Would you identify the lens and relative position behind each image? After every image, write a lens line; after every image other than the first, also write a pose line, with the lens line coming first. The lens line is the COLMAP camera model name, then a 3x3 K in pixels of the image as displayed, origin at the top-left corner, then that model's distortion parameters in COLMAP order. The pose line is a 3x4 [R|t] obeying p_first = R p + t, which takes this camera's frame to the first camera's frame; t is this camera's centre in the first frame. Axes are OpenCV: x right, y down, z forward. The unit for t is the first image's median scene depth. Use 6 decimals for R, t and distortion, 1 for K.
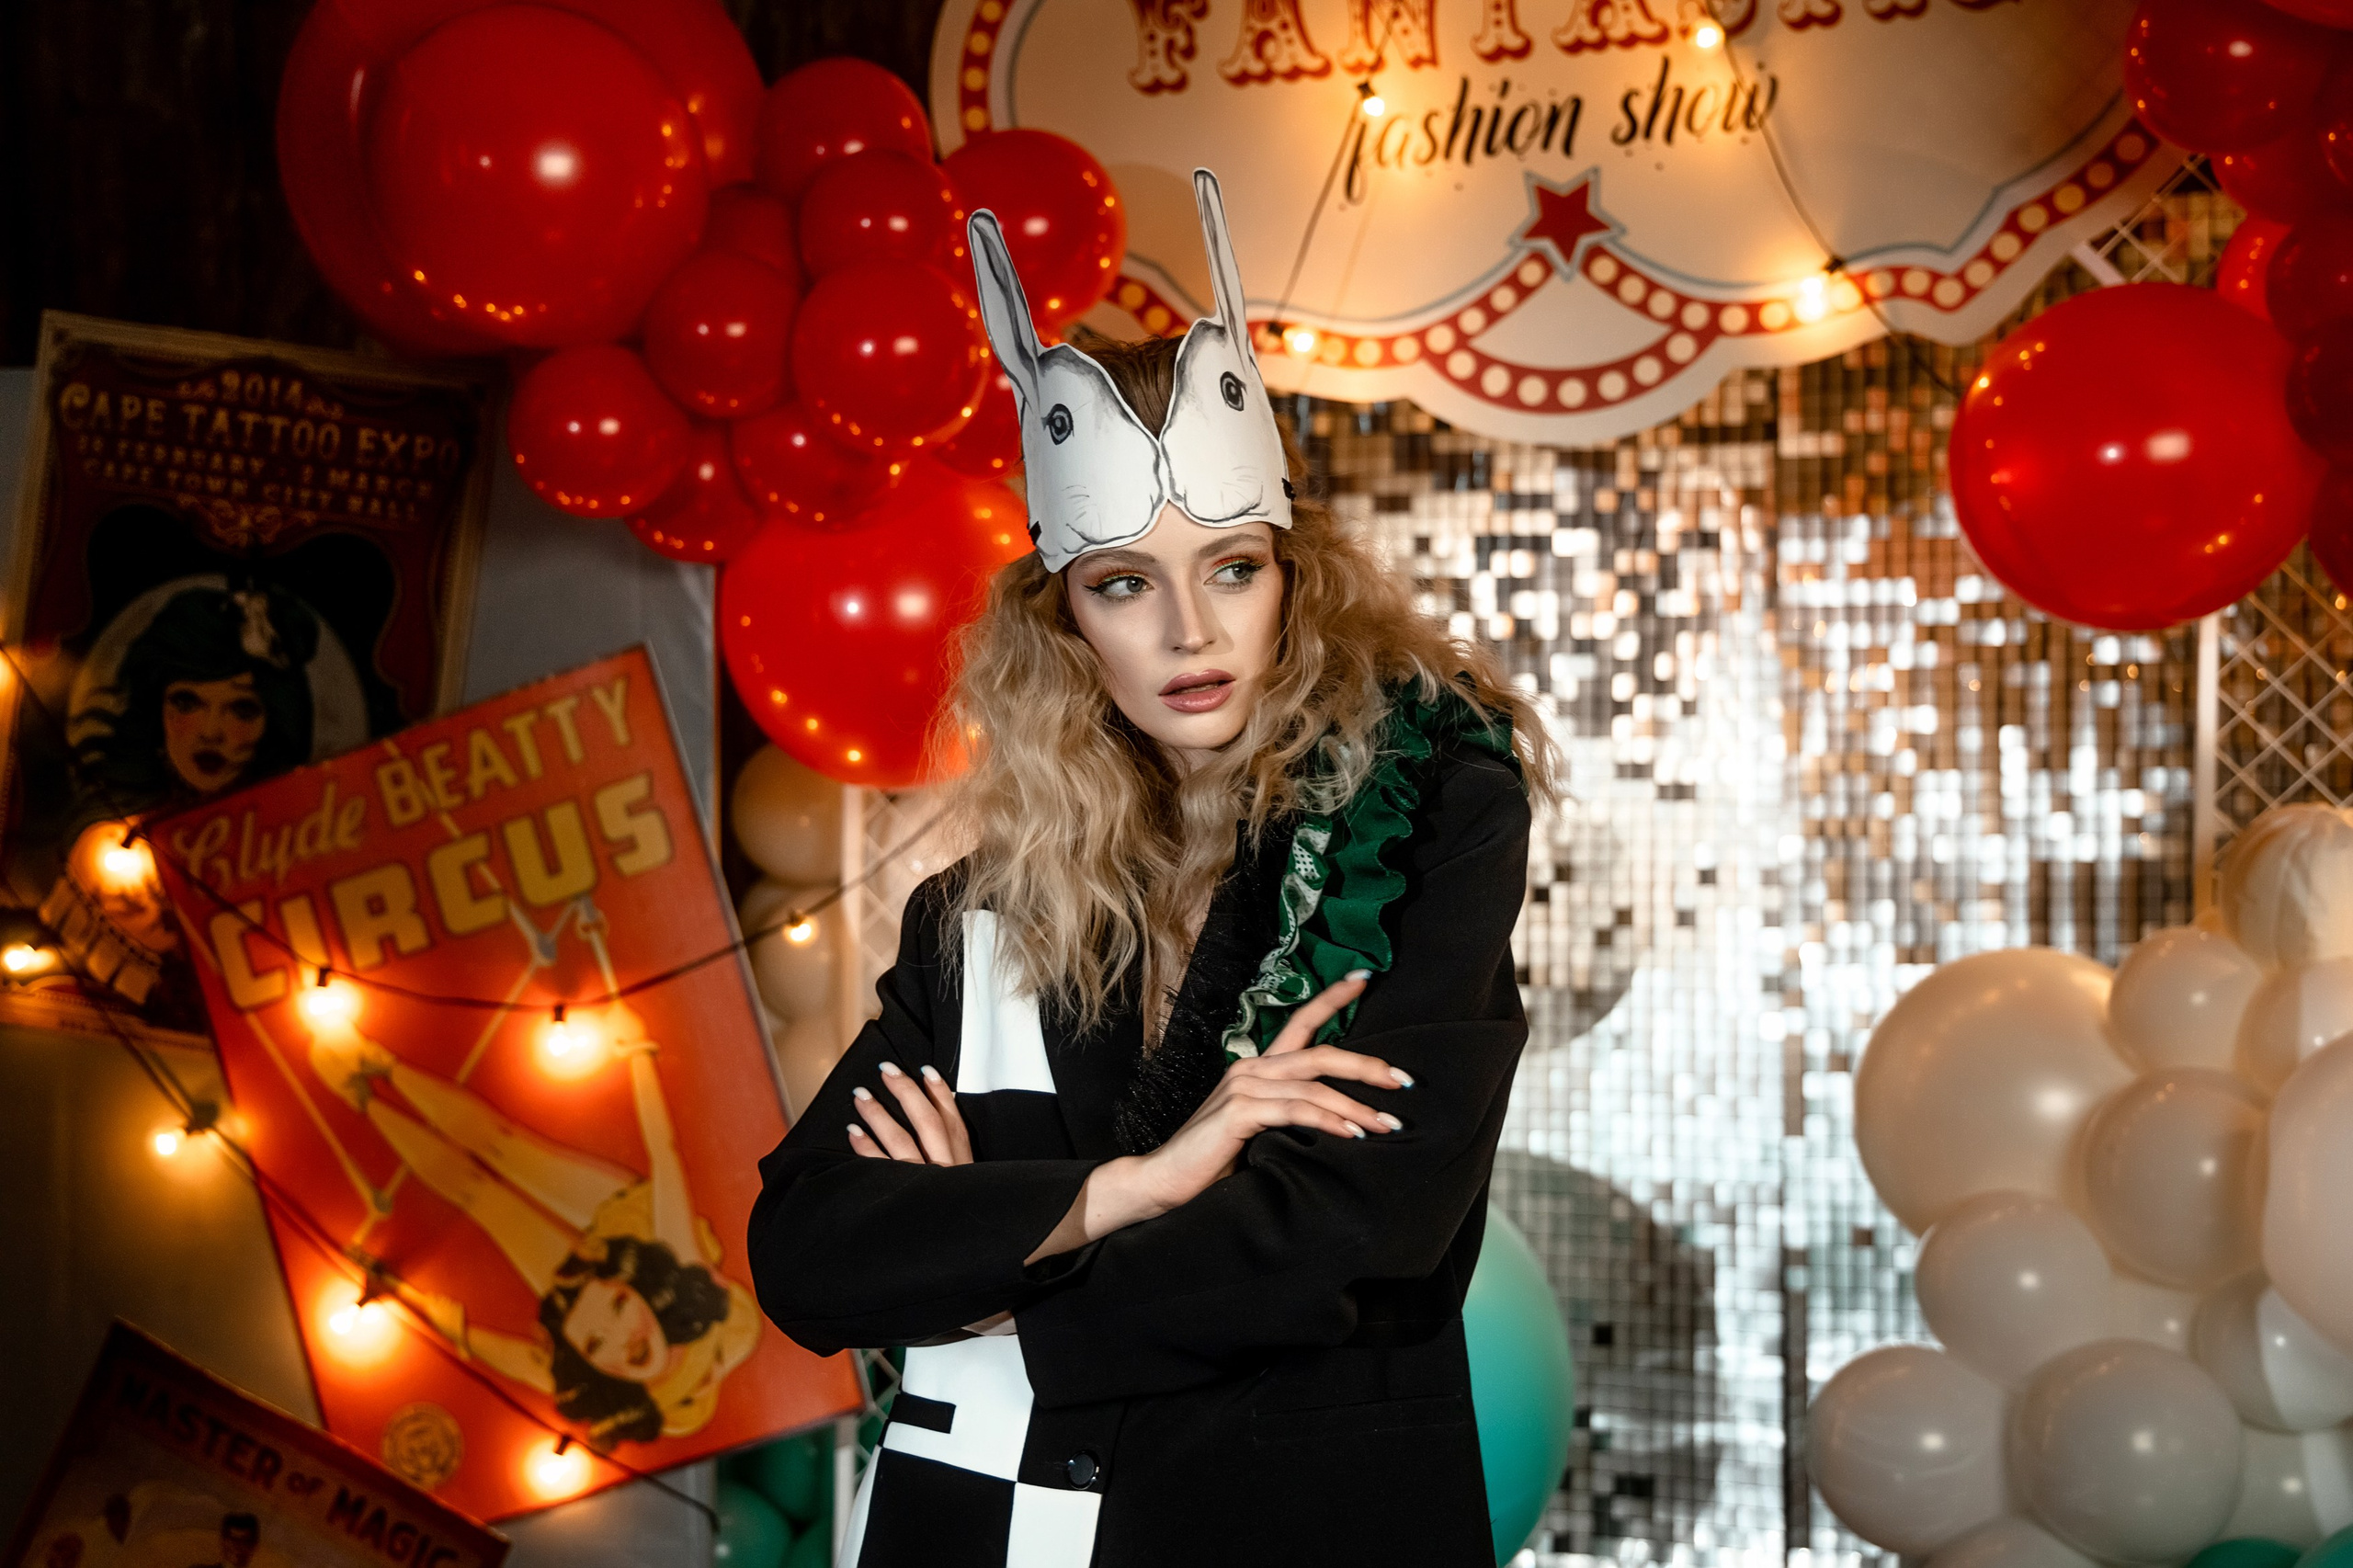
lens RADIAL K [[3210.5, 0, 1176.5], [0, 3210.5, 784.0], [0, 0, 1]] dist [0.111175, 0.114974]
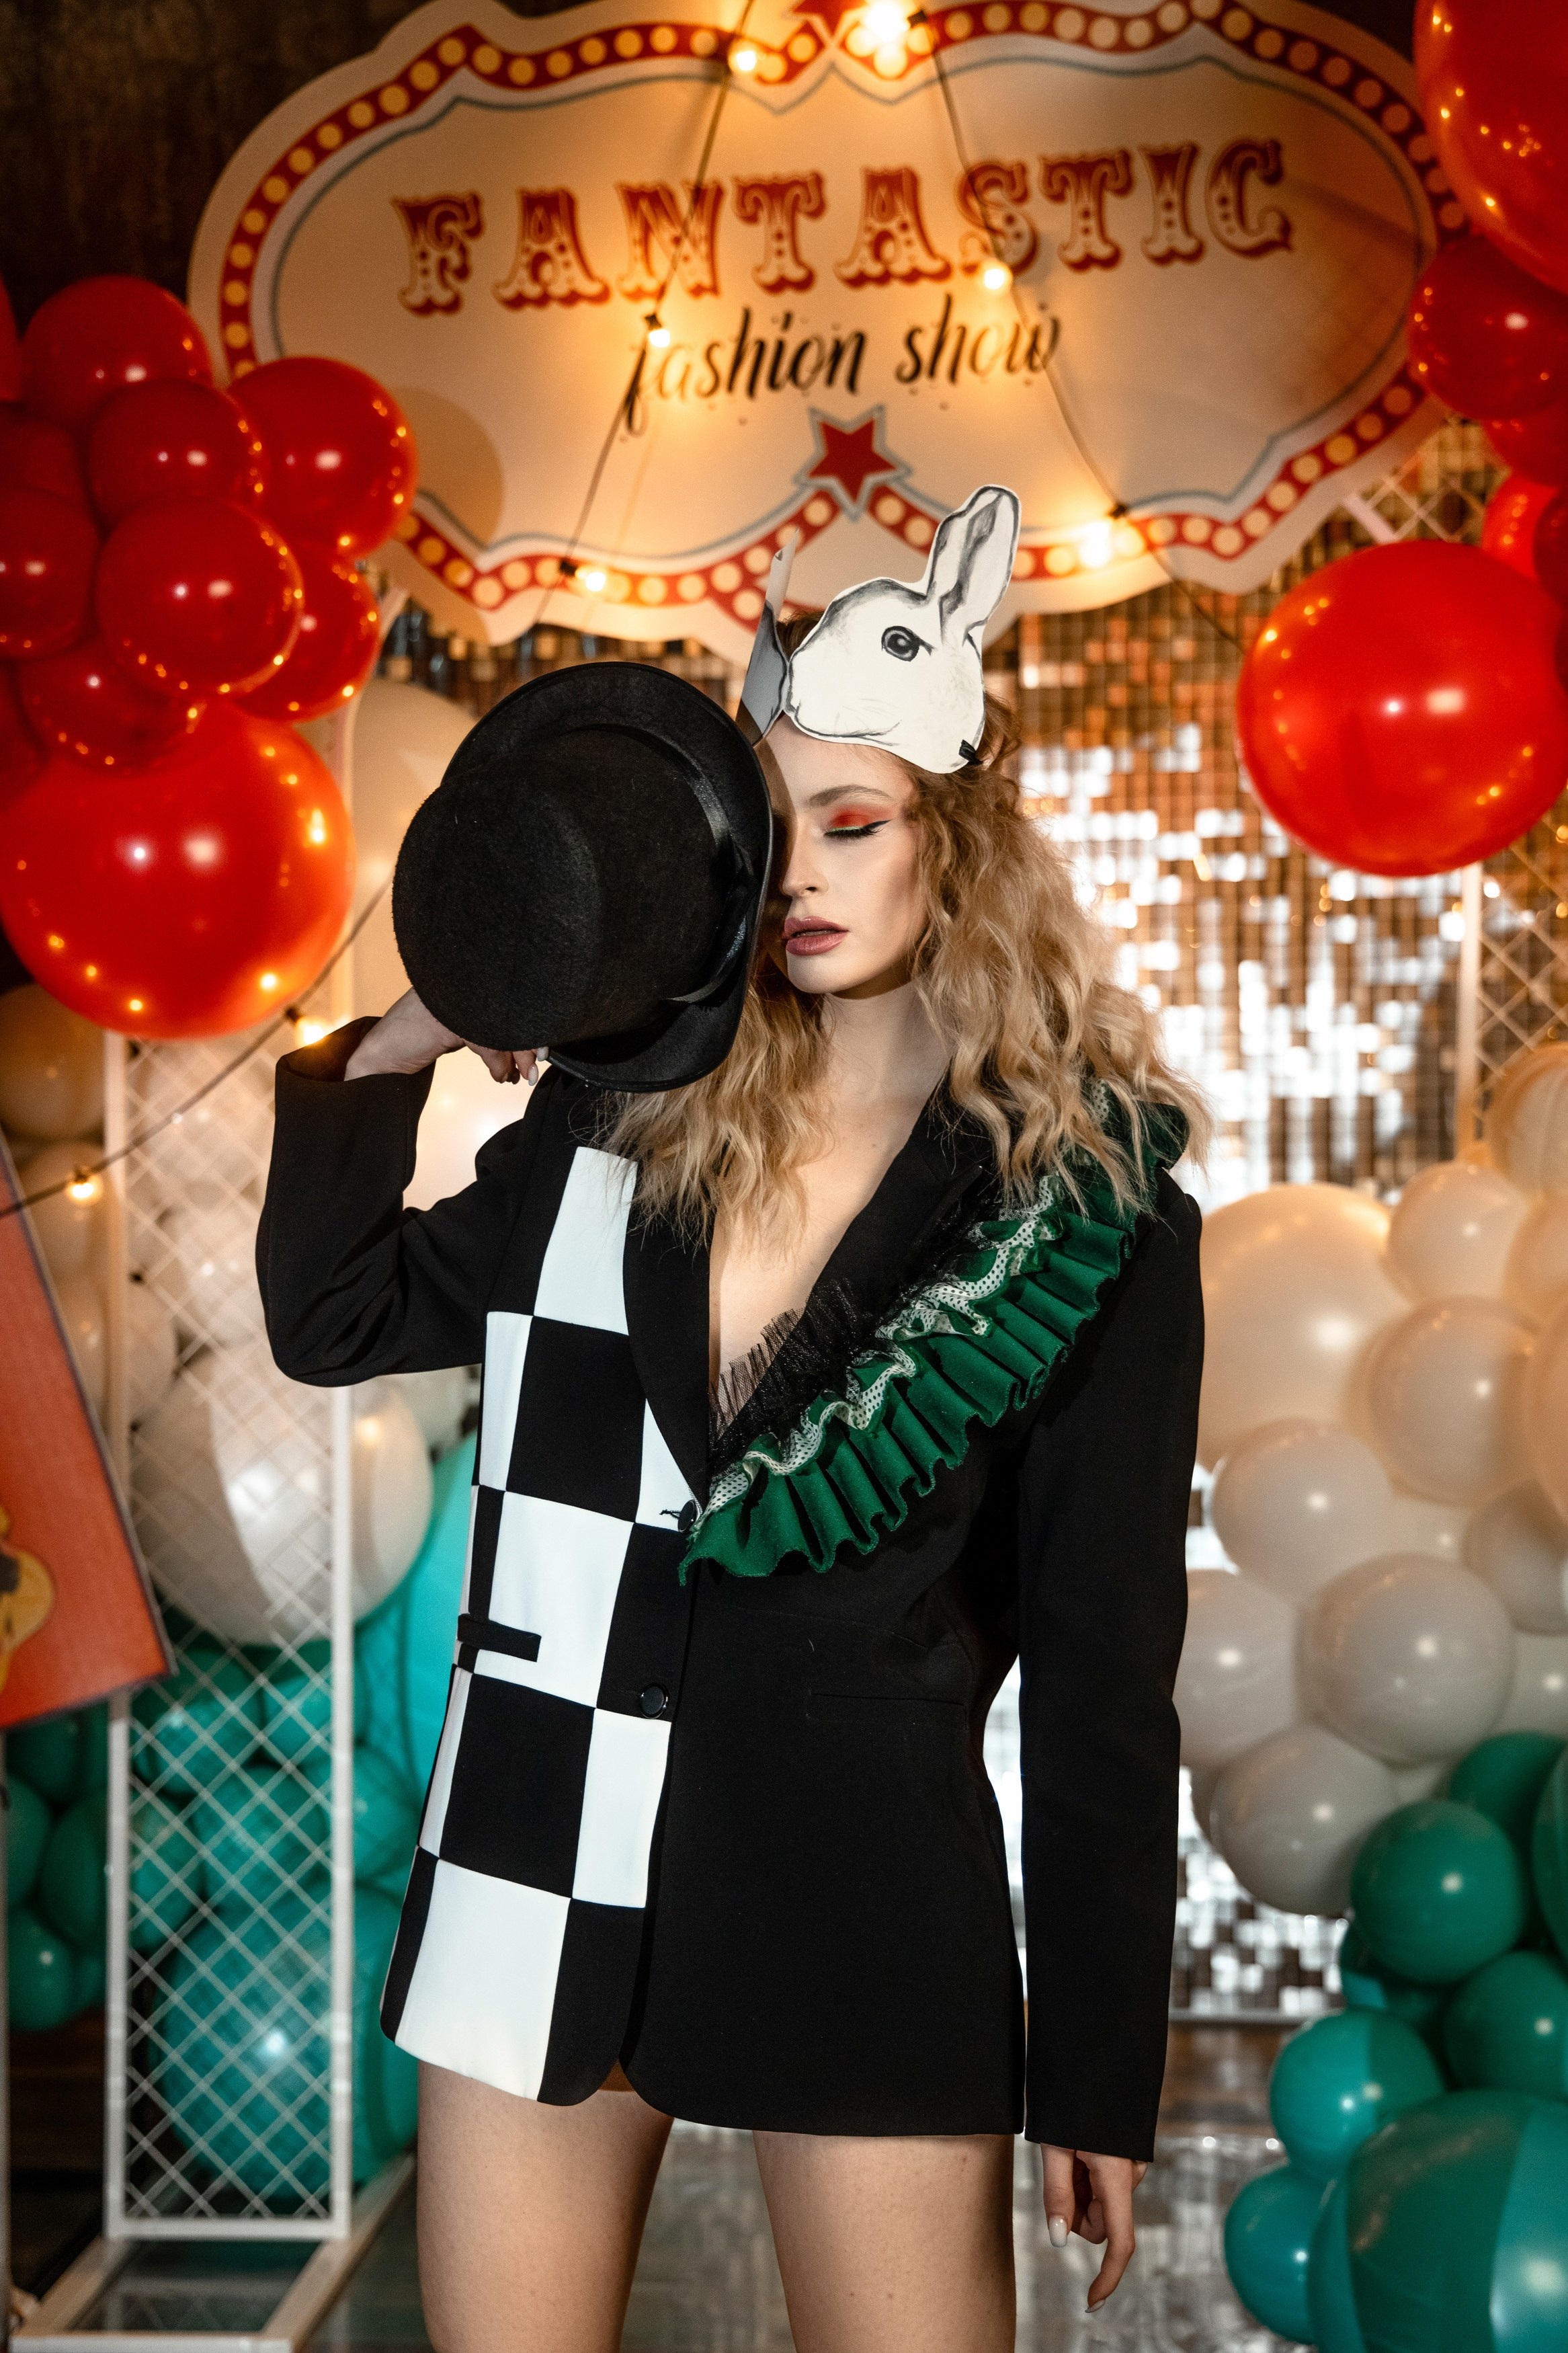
lens RADIAL K [[3651.1, 0, 784.0], [0, 3651.1, 1176.5], [0, 0, 1]] dist [0.158496, 0.071538]
pose [[0.987233, -0.015473, 0.158528, -0.080933], [0.008070, 0.998851, 0.047232, -0.007976], [-0.159077, -0.045349, 0.986224, -0.117208]]
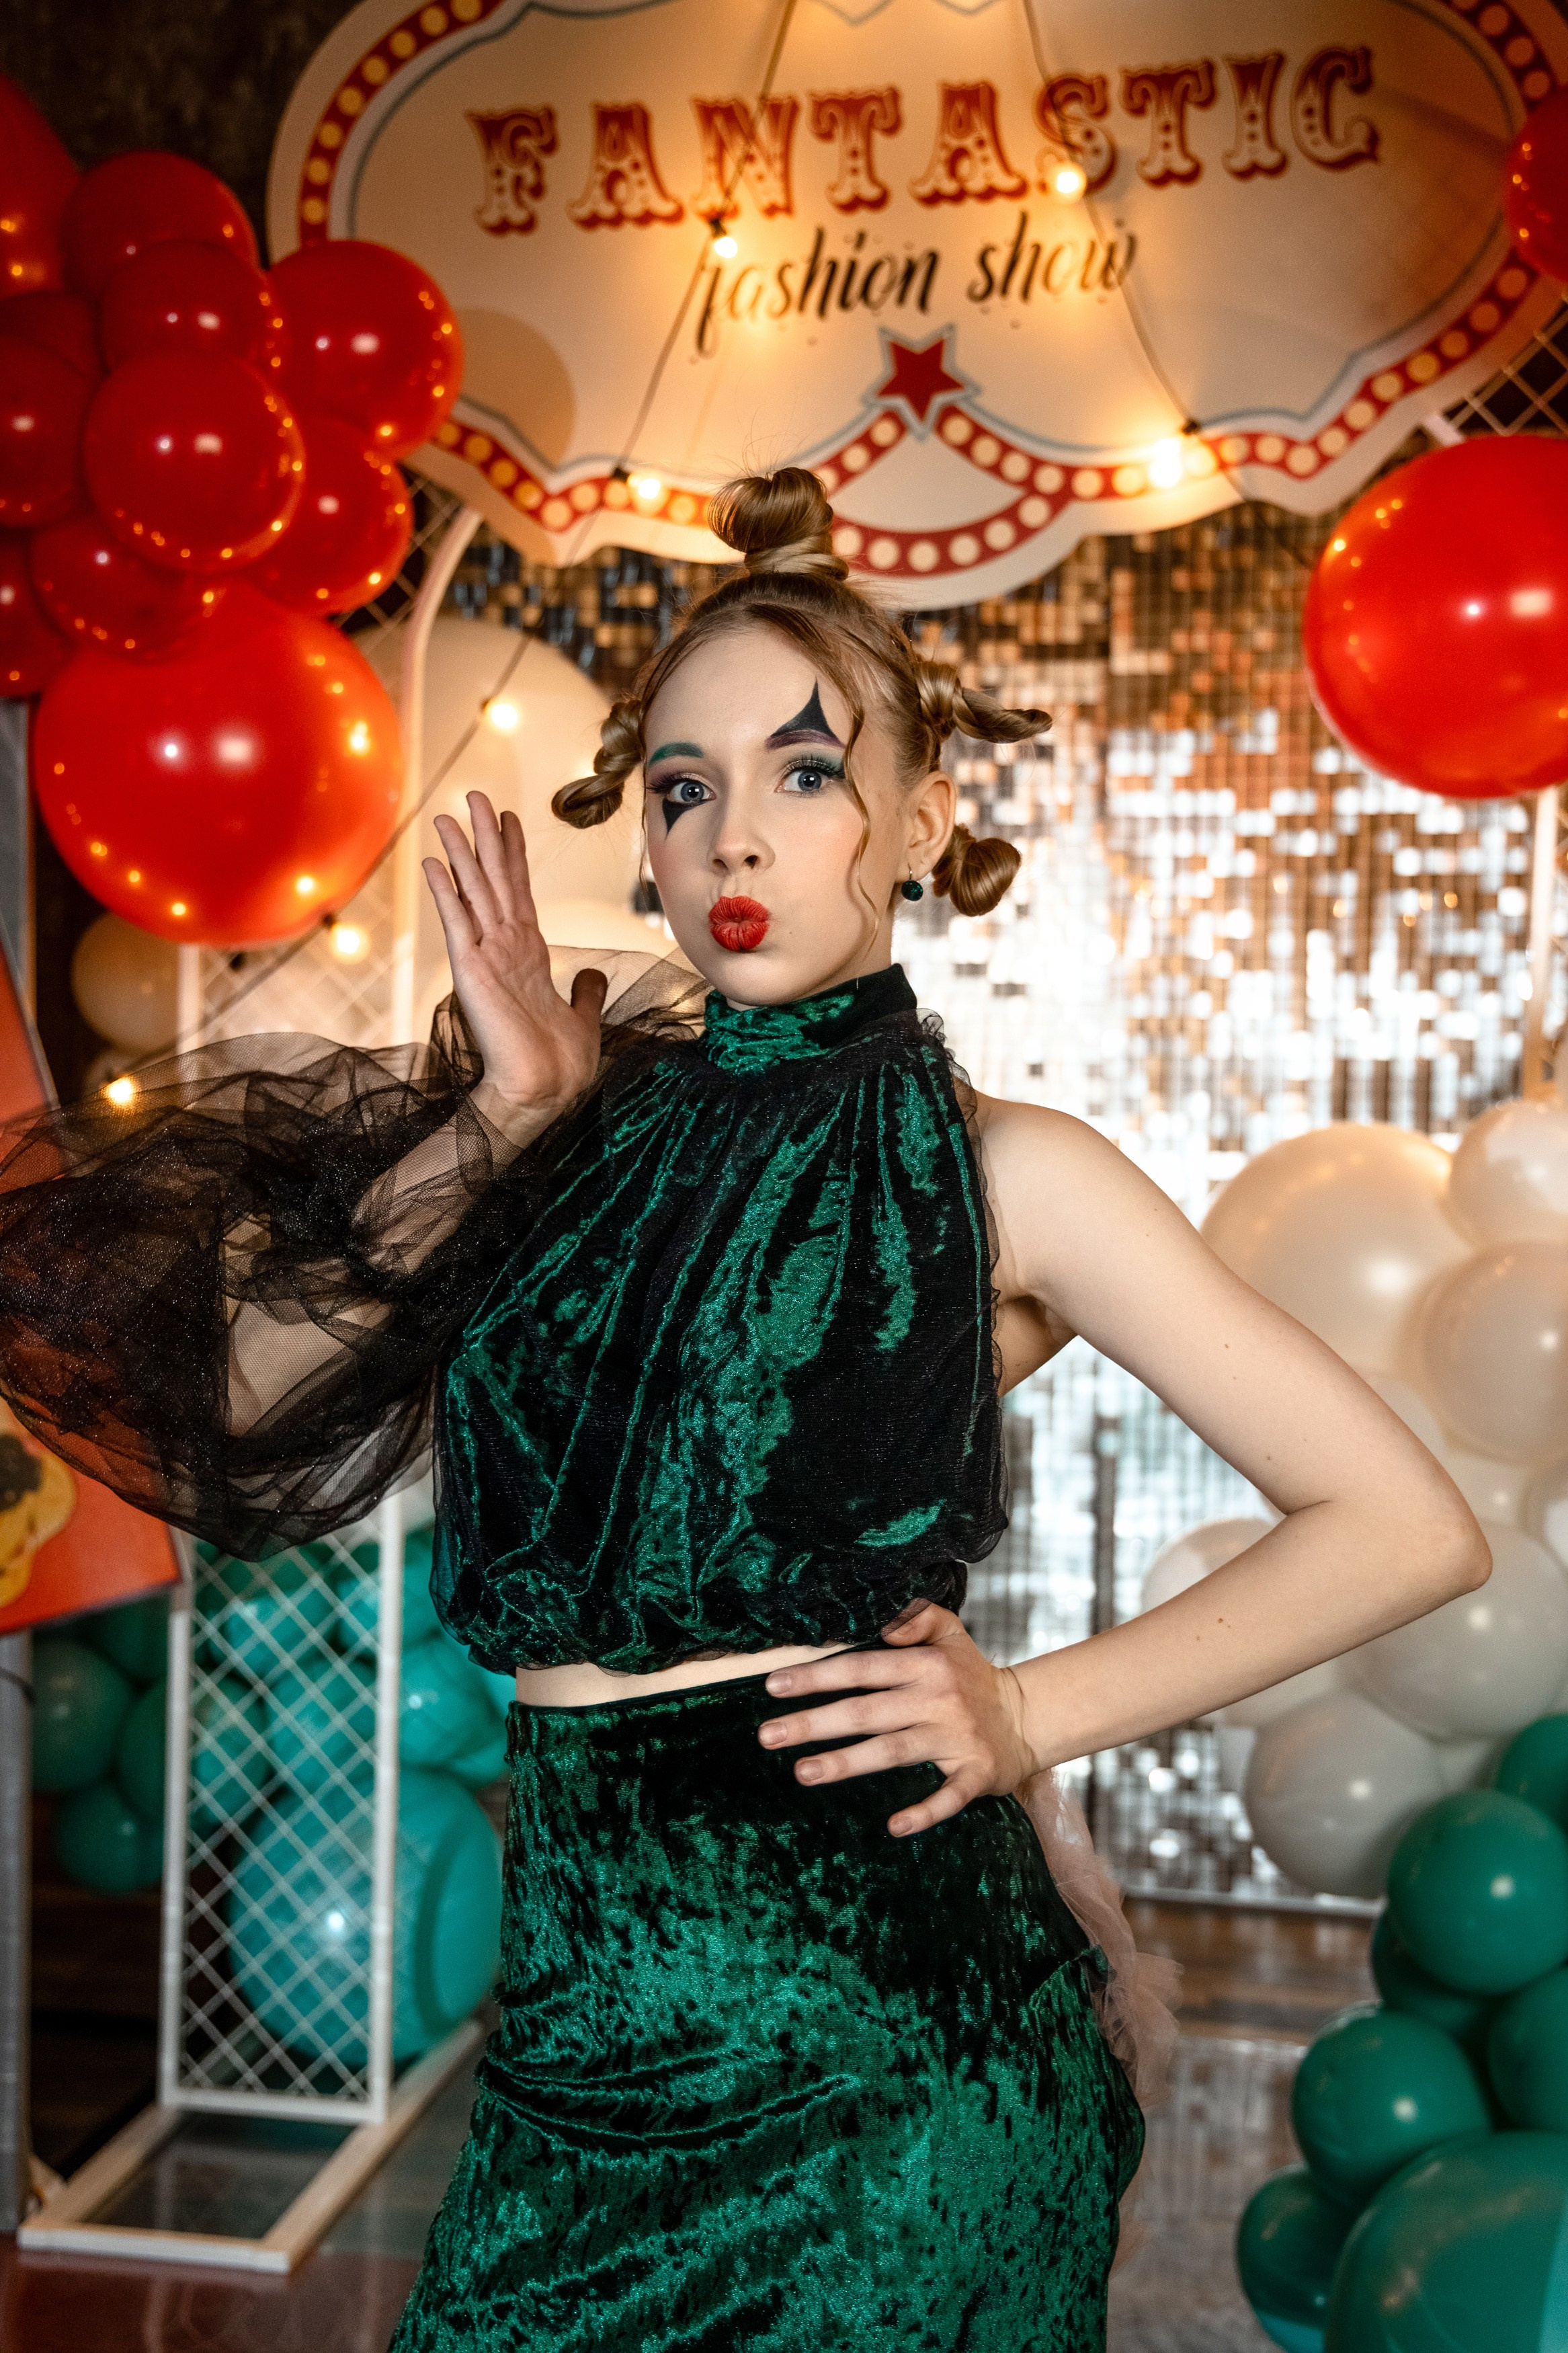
lens RADIAL K [[2552.4, 0, 784.0], [0, 2552.4, 1176.5], [0, 0, 1]] dist [0.023802, 0.155731]
pose [[0.996979, 0.012925, 0.076594, 0.022592], [-0.017129, 0.998368, 0.054479, 0.025375], [-0.075765, -0.055626, 0.995573, 0.211883]]
